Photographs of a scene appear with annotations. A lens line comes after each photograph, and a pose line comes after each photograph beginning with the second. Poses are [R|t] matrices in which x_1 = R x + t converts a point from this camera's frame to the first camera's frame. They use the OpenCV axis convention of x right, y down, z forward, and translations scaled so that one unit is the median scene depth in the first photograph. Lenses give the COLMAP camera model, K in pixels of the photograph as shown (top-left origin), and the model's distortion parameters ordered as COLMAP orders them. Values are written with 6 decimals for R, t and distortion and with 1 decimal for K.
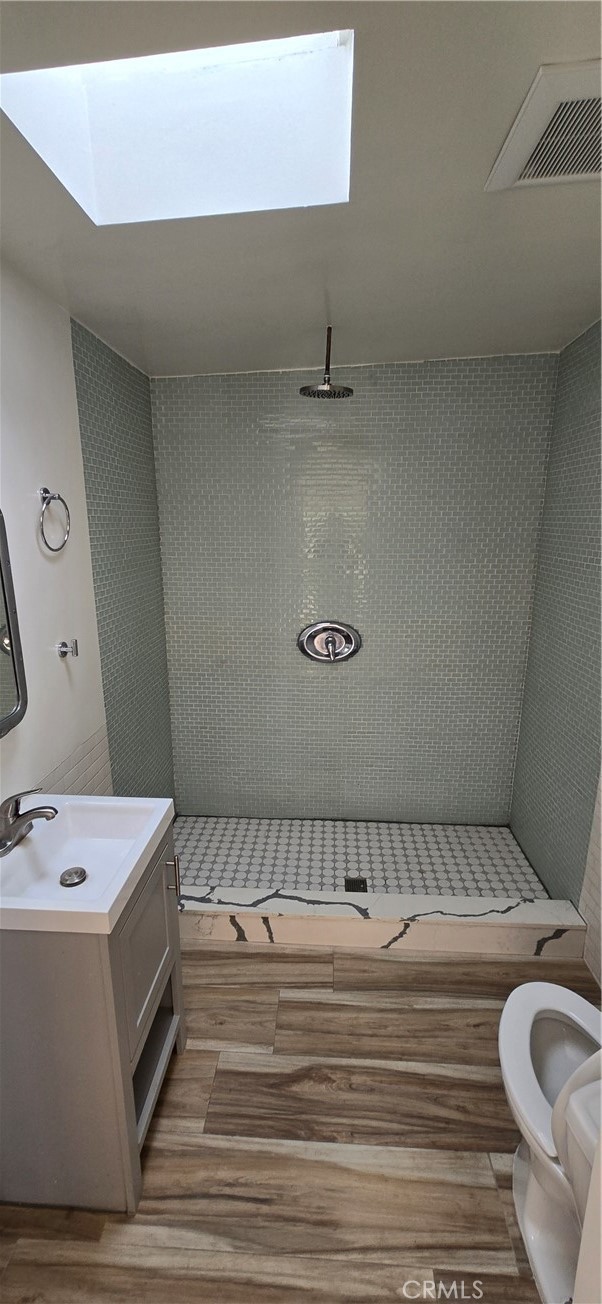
lens RADIAL K [[539.9, 0, 296.4], [0, 539.9, 658.0], [0, 0, 1]] dist [-0.011987, 0.007334]
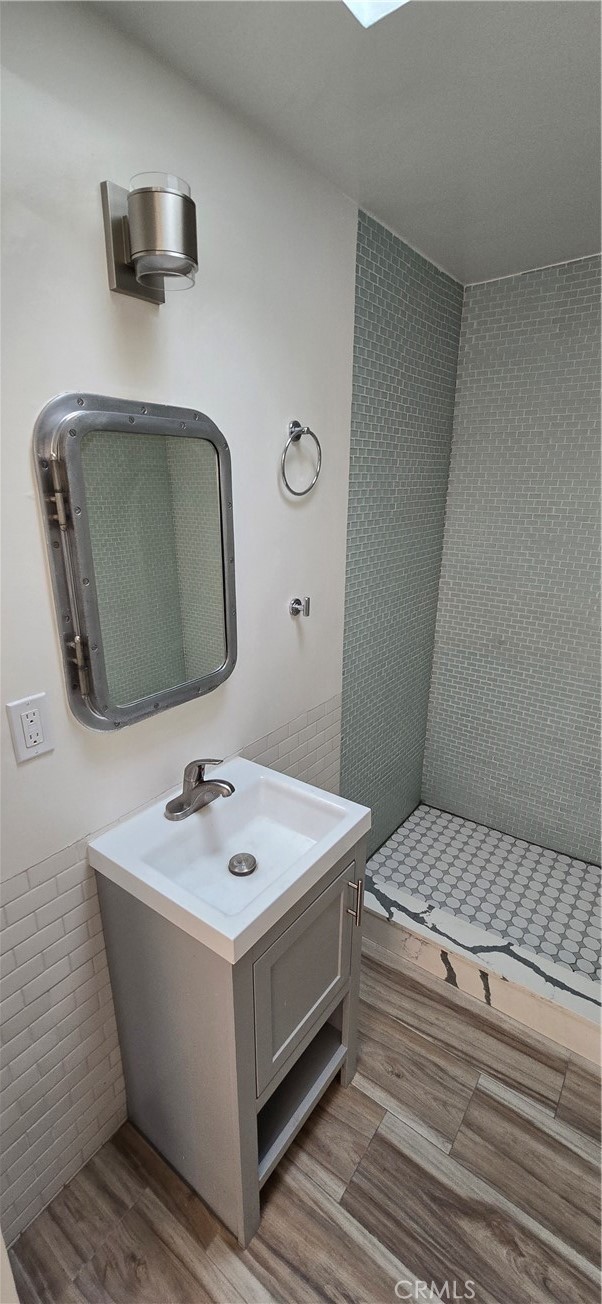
lens RADIAL K [[539.9, 0, 296.4], [0, 539.9, 658.0], [0, 0, 1]] dist [-0.011987, 0.007334]
pose [[0.838312, 0.172914, -0.517044, 0.047415], [-0.134105, 0.984634, 0.111857, -0.031767], [0.528441, -0.024433, 0.848619, 0.227616]]
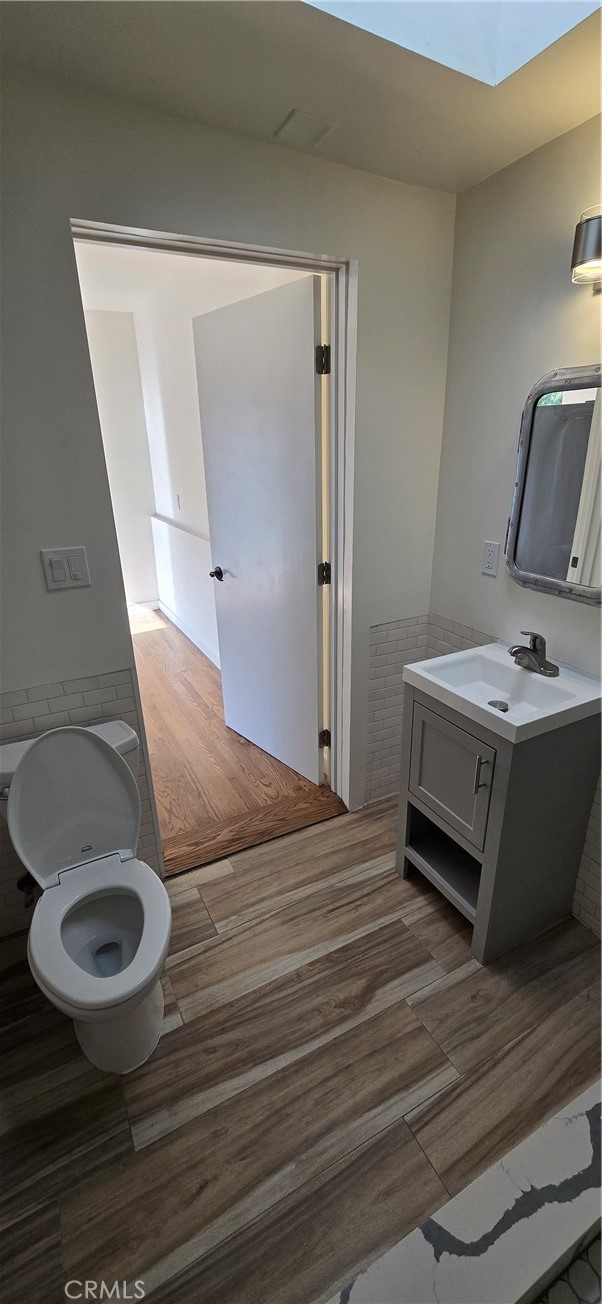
lens RADIAL K [[537.9, 0, 303.8], [0, 537.9, 657.2], [0, 0, 1]] dist [0.007783, -0.000158]
pose [[-0.851496, 0.214538, -0.478465, 0.412627], [-0.103419, 0.825838, 0.554344, -0.255020], [0.514062, 0.521503, -0.681010, 1.188178]]
